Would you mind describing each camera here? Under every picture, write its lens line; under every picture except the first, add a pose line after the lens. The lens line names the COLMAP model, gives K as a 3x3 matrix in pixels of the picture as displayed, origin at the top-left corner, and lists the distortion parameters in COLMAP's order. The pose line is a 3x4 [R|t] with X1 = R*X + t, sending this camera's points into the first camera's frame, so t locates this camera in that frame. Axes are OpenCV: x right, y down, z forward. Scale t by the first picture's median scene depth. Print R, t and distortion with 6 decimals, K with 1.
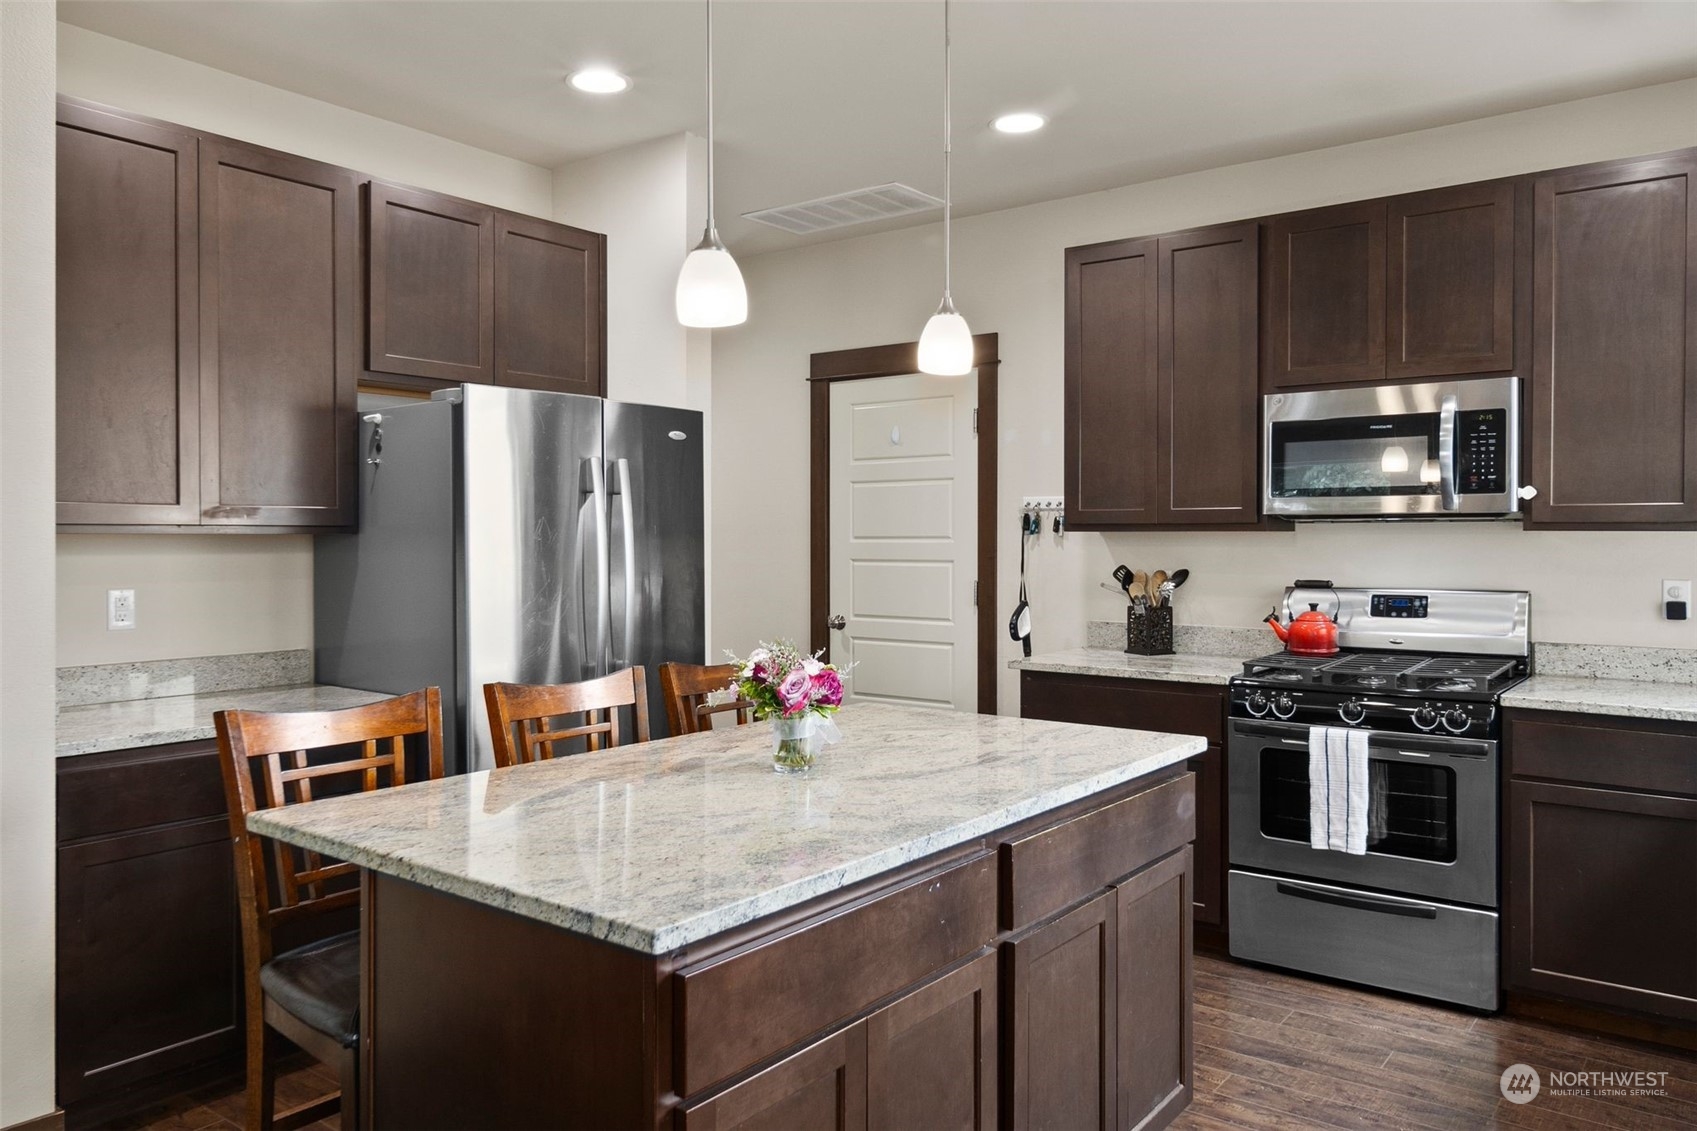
lens RADIAL K [[1212.2, 0, 862.9], [0, 1212.2, 543.8], [0, 0, 1]] dist [0.006085, 0.000934]
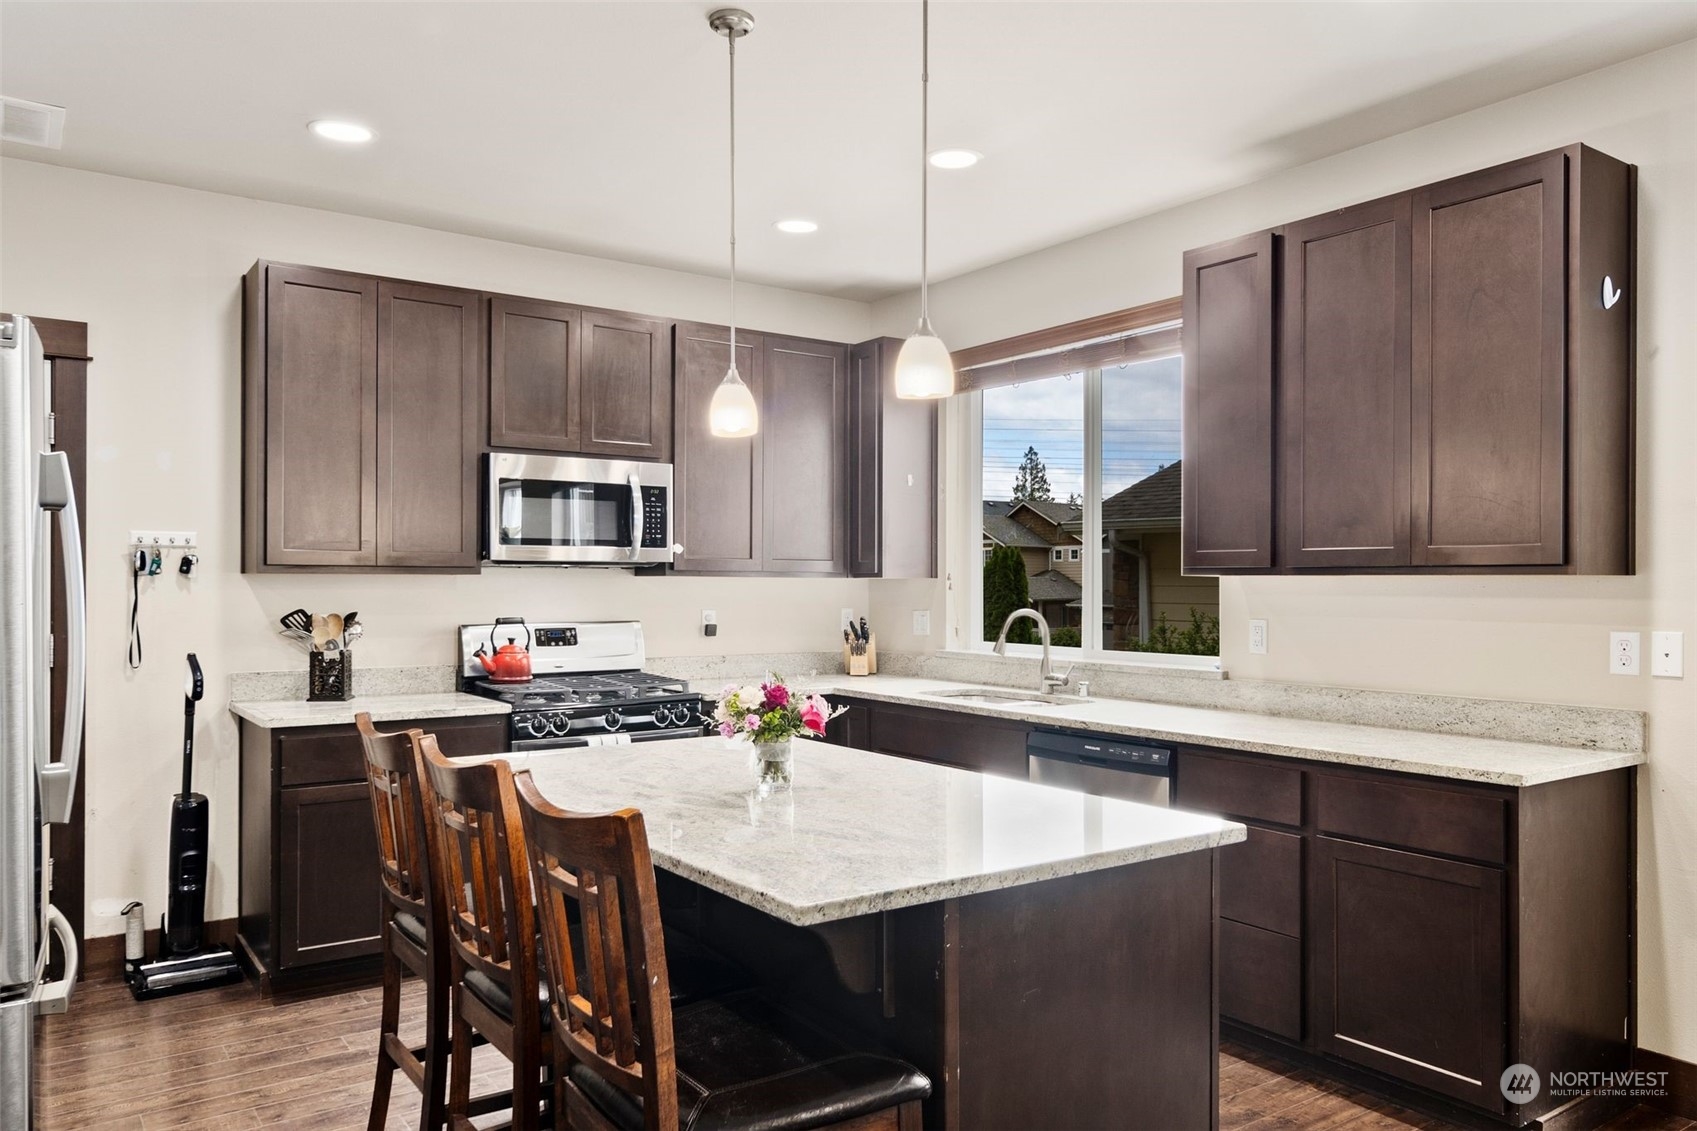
lens RADIAL K [[1212.2, 0, 856.1], [0, 1212.2, 575.7], [0, 0, 1]] dist [0.006085, 0.000934]
pose [[0.289407, 0.007969, 0.957173, -0.642546], [0.003506, 0.999950, -0.009385, 0.002306], [-0.957200, 0.006072, 0.289364, 0.360271]]
